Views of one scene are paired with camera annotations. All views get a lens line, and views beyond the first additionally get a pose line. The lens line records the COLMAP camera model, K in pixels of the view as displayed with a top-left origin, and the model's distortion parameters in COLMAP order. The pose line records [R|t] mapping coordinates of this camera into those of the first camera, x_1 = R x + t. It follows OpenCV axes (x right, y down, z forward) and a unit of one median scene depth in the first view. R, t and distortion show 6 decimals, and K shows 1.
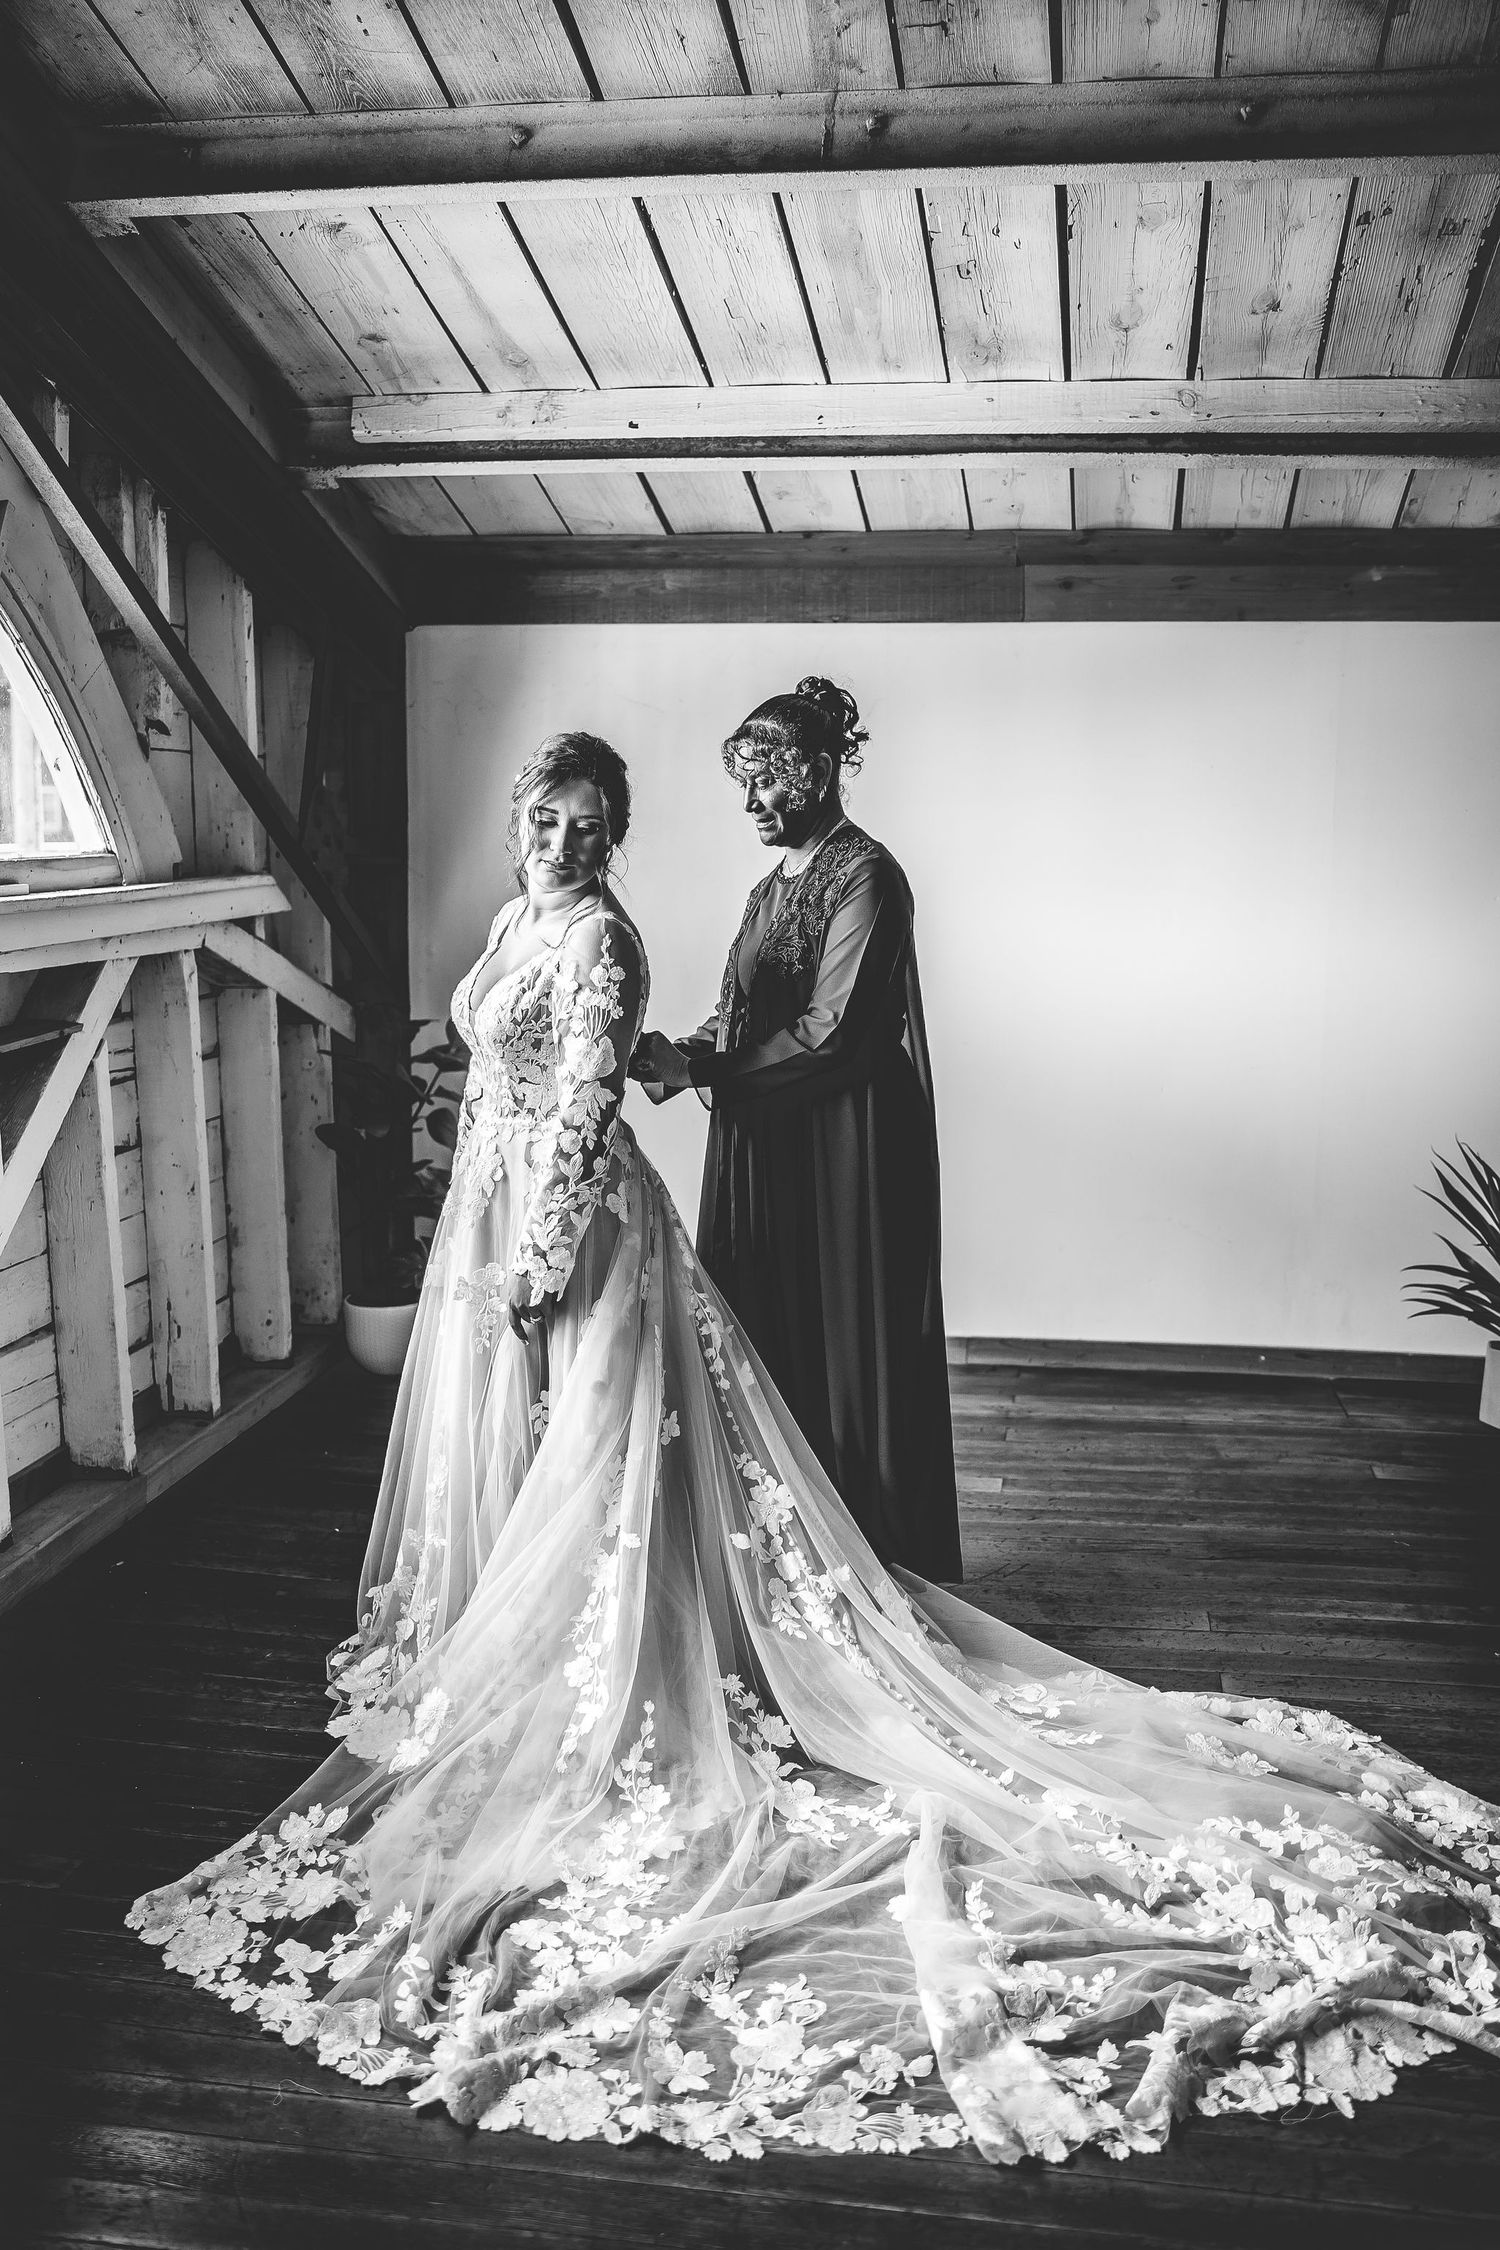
lens RADIAL K [[1864.4, 0, 750.0], [0, 1864.4, 1125.0], [0, 0, 1]] dist [-0.112774, 0.118455]
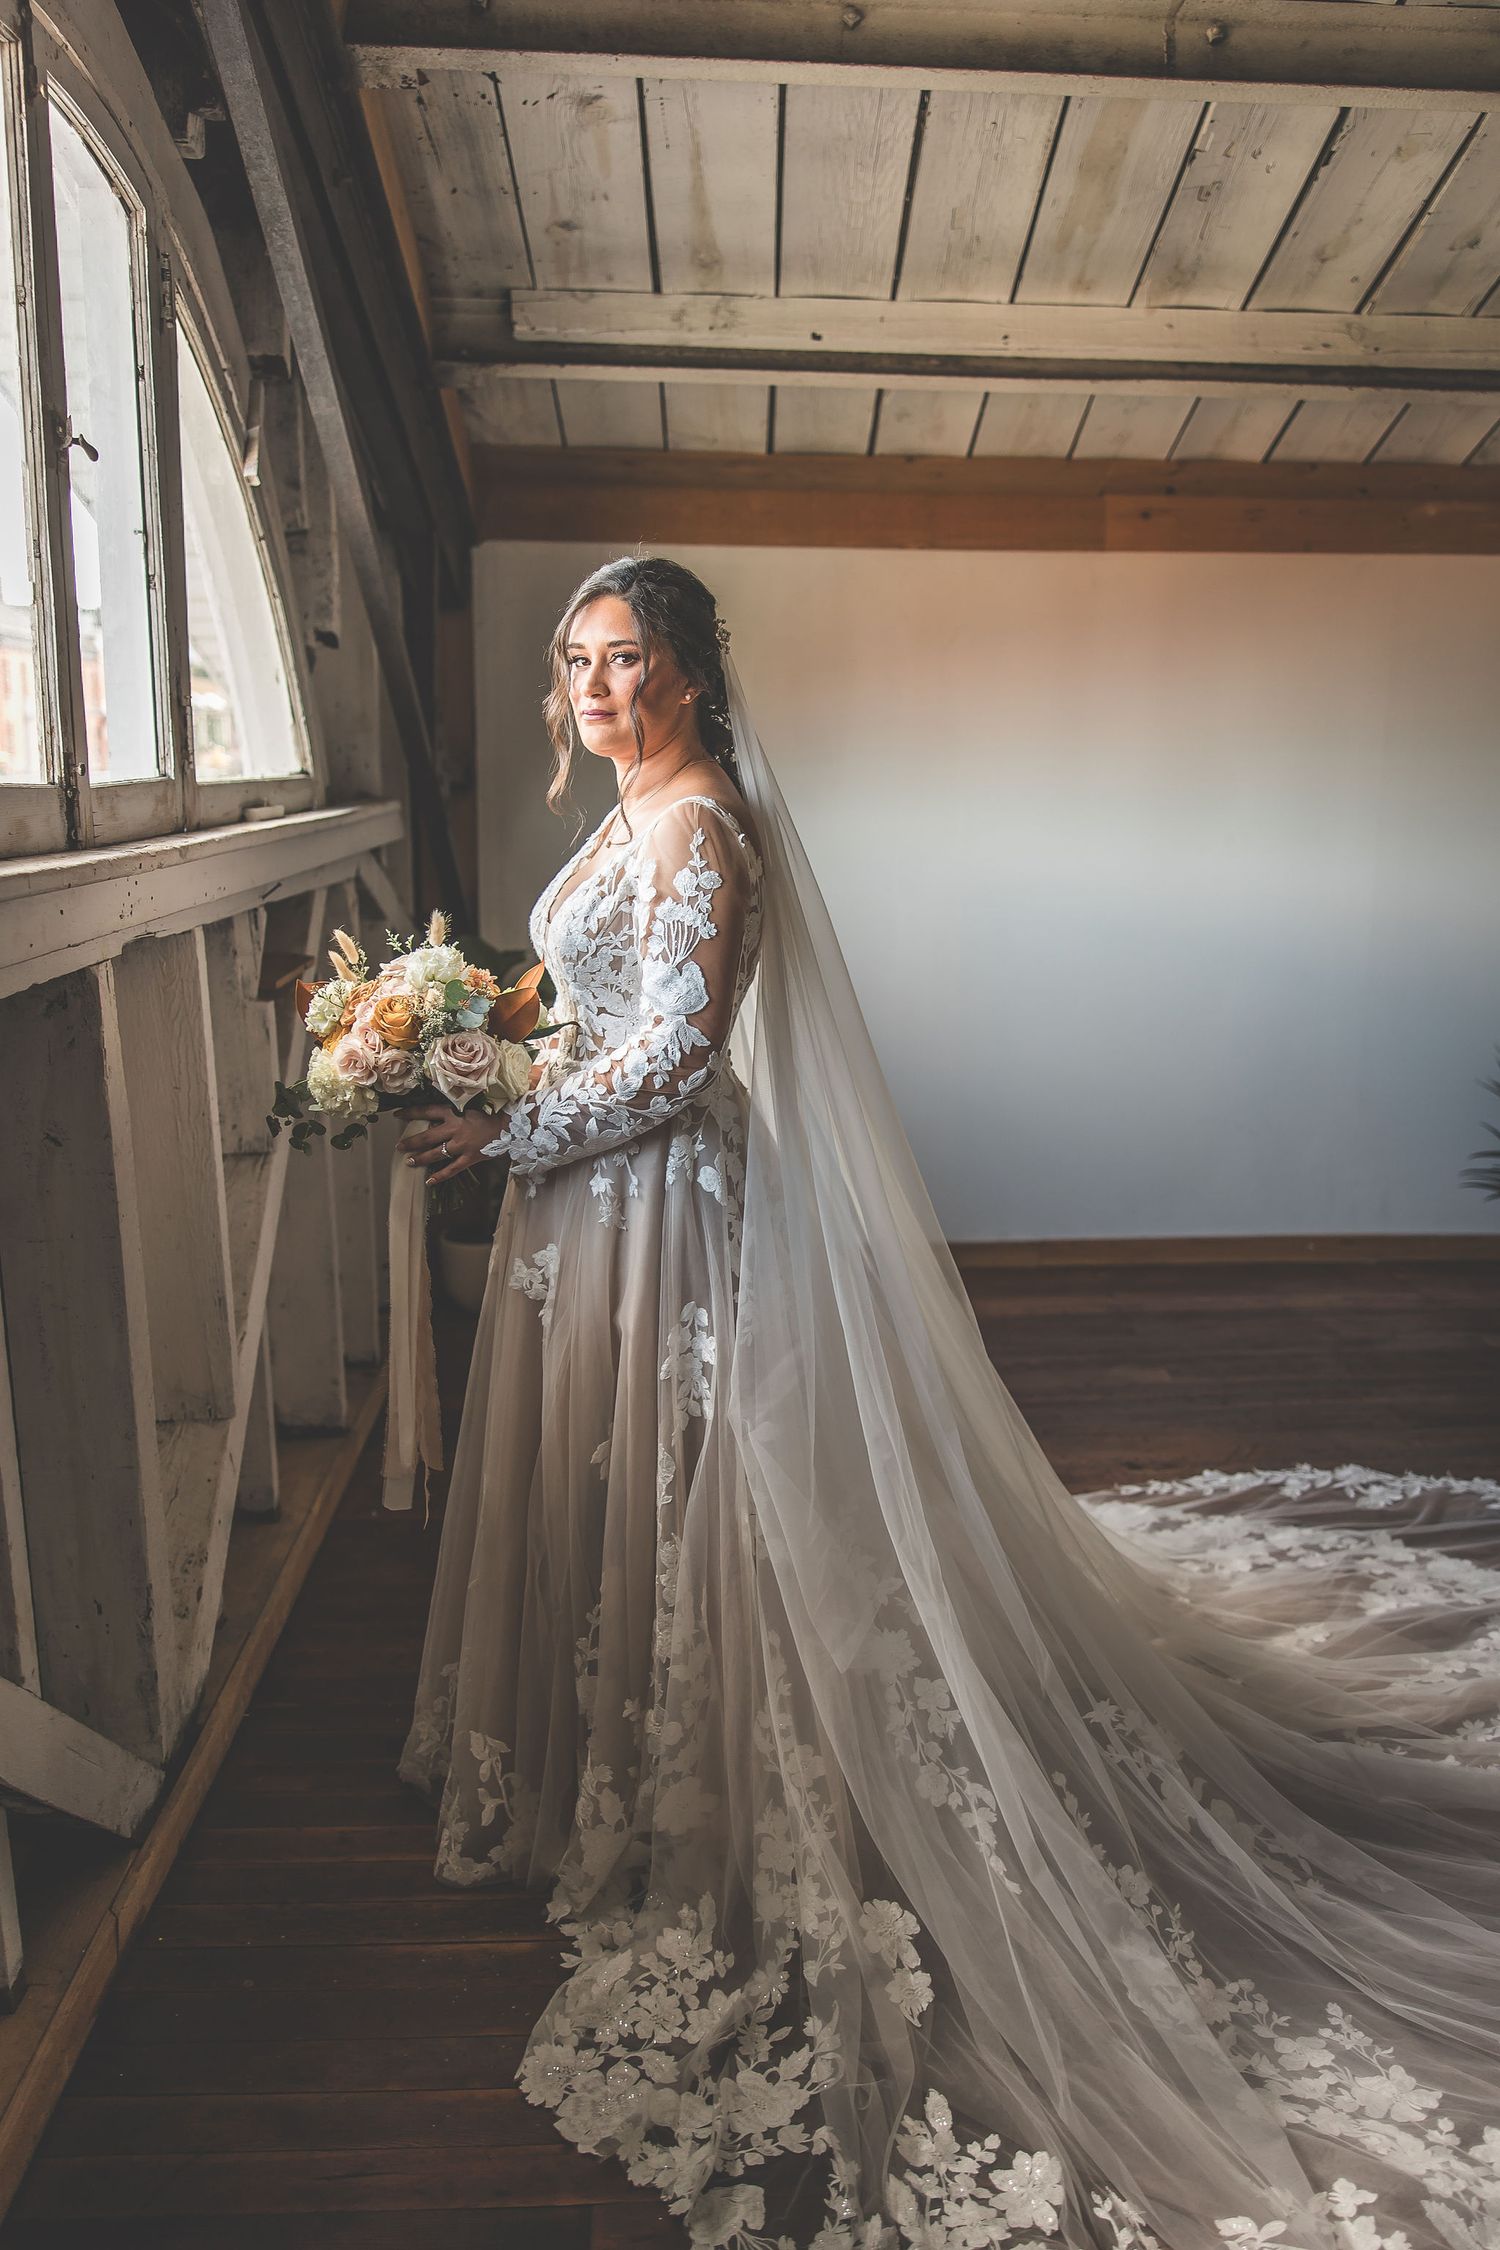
lens RADIAL K [[1808.3, 0, 750.0], [0, 1808.3, 1125.0], [0, 0, 1]] dist [0.005329, 0.002039]
pose [[0.978043, -0.041465, 0.204238, -0.312940], [0.033587, 0.998557, 0.041892, -0.000054], [-0.205680, -0.034112, 0.978024, 0.042496]]
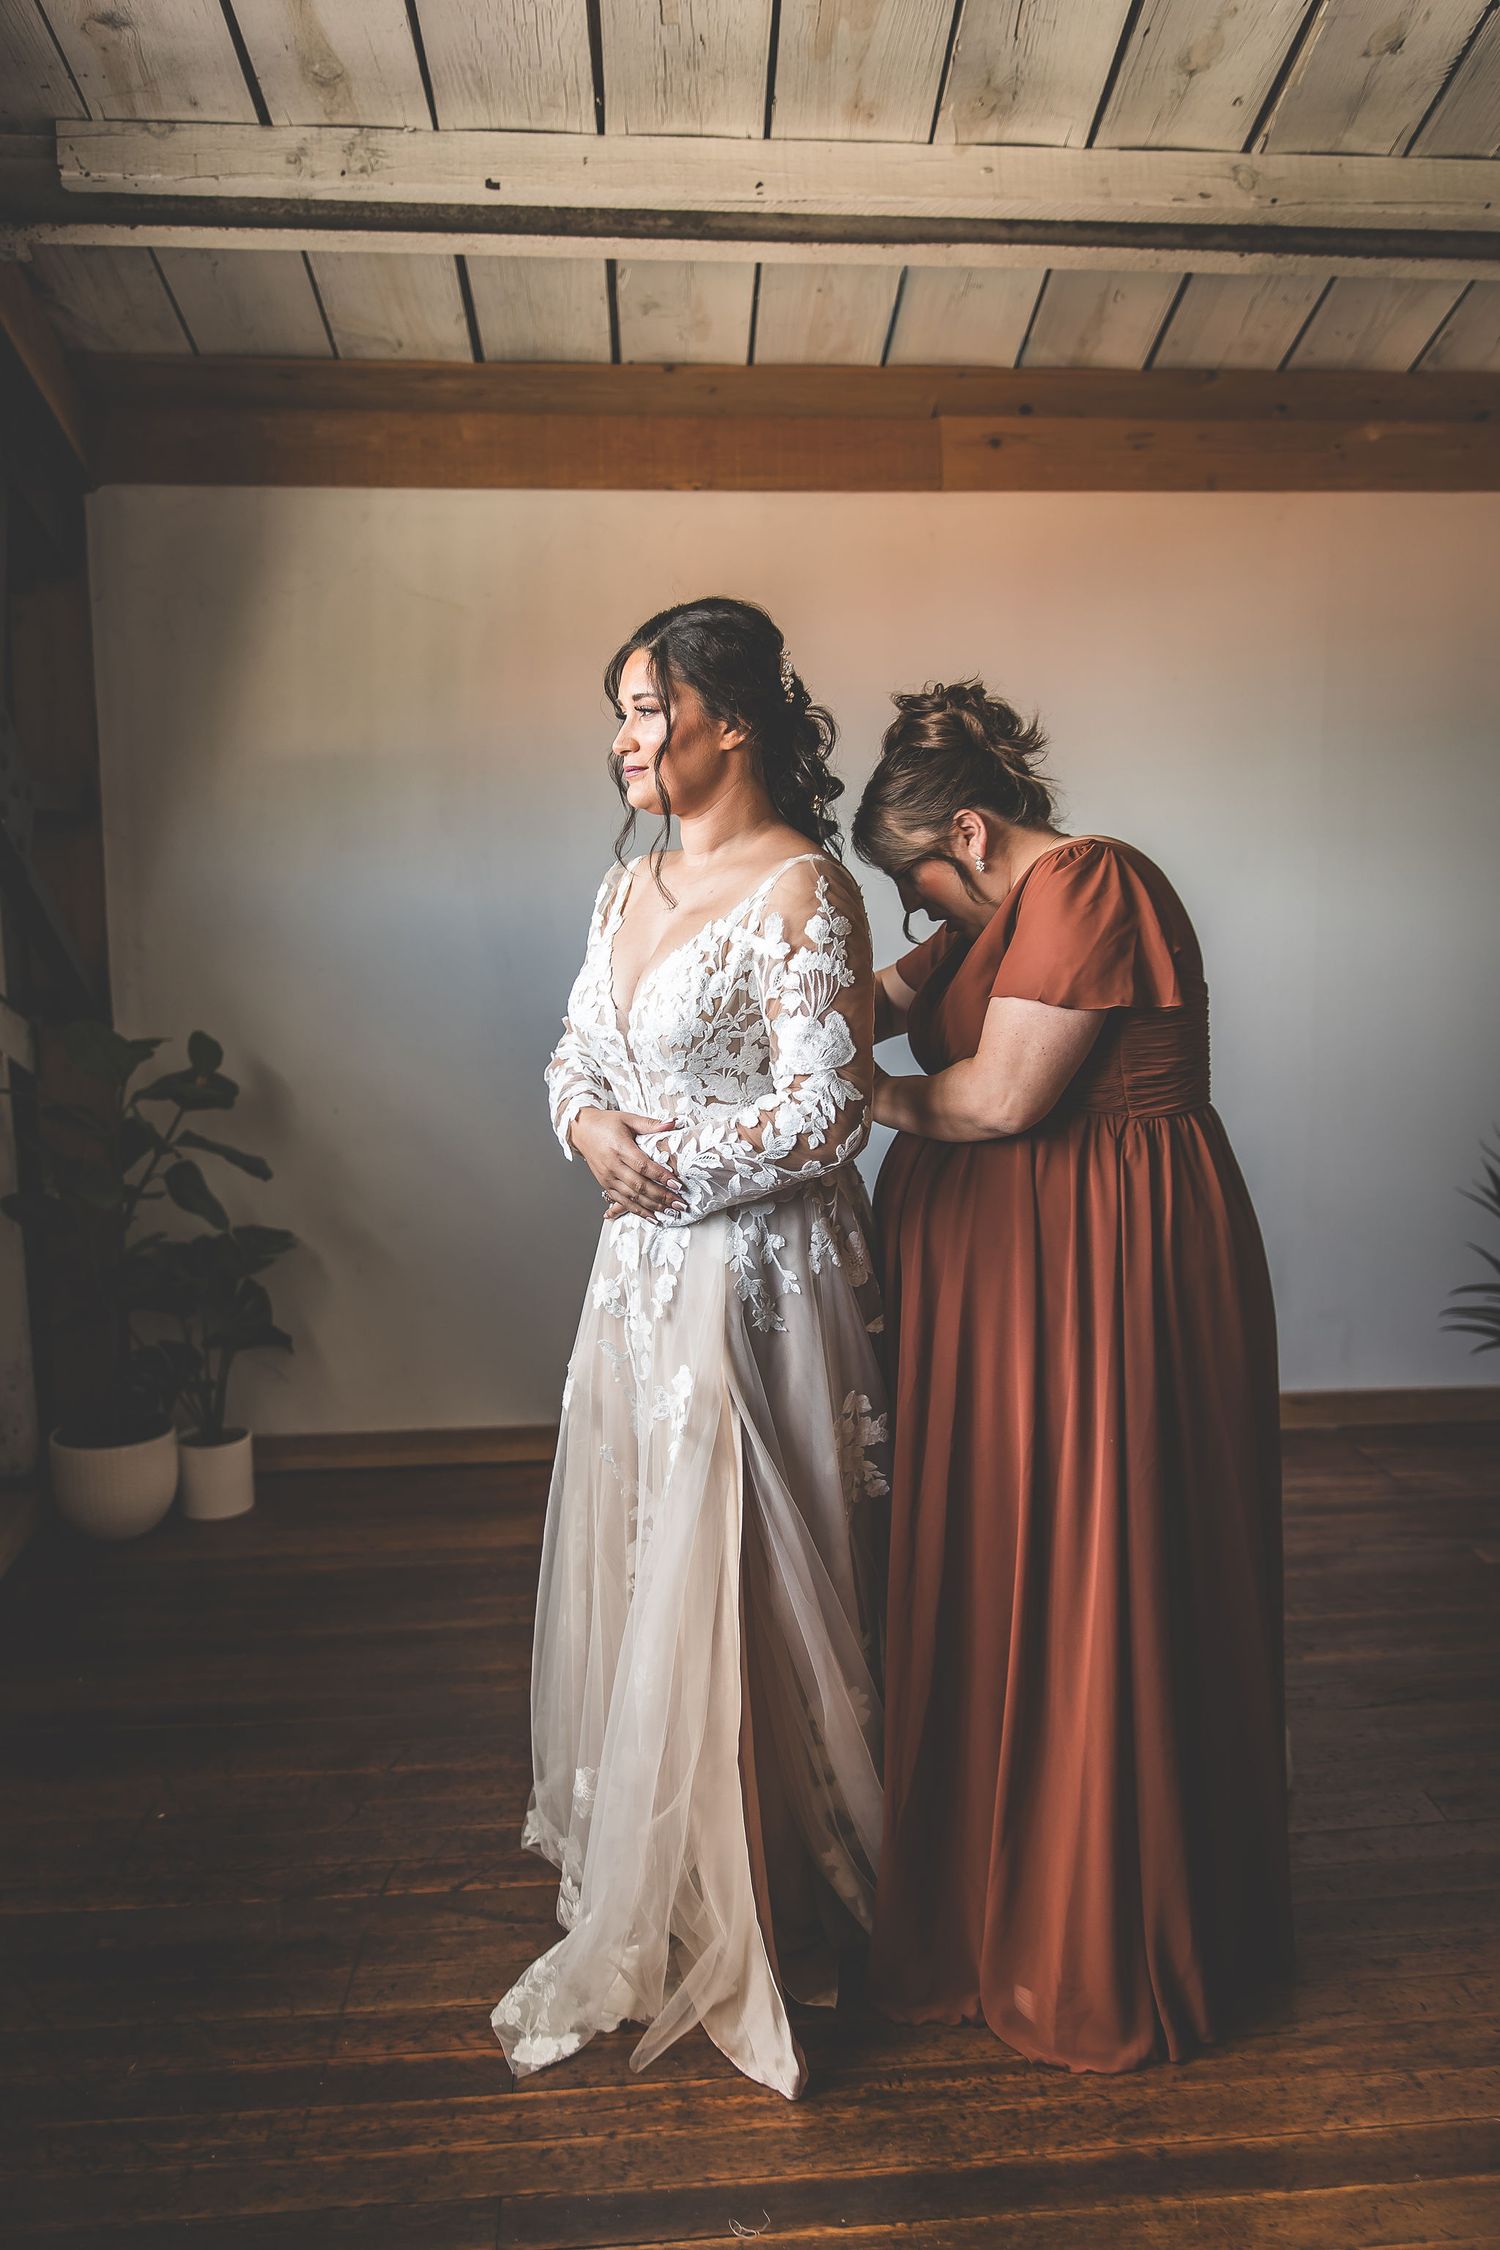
lens RADIAL K [[2057.4, 0, 759.2], [0, 2057.4, 1108.7], [0, 0, 1]] dist [-0.002143, 0.004136]
pose [[0.969843, -0.053394, 0.237811, -0.169673], [0.053563, 0.998548, 0.005758, -0.026814], [-0.237773, 0.007154, 0.971294, 0.213685]]
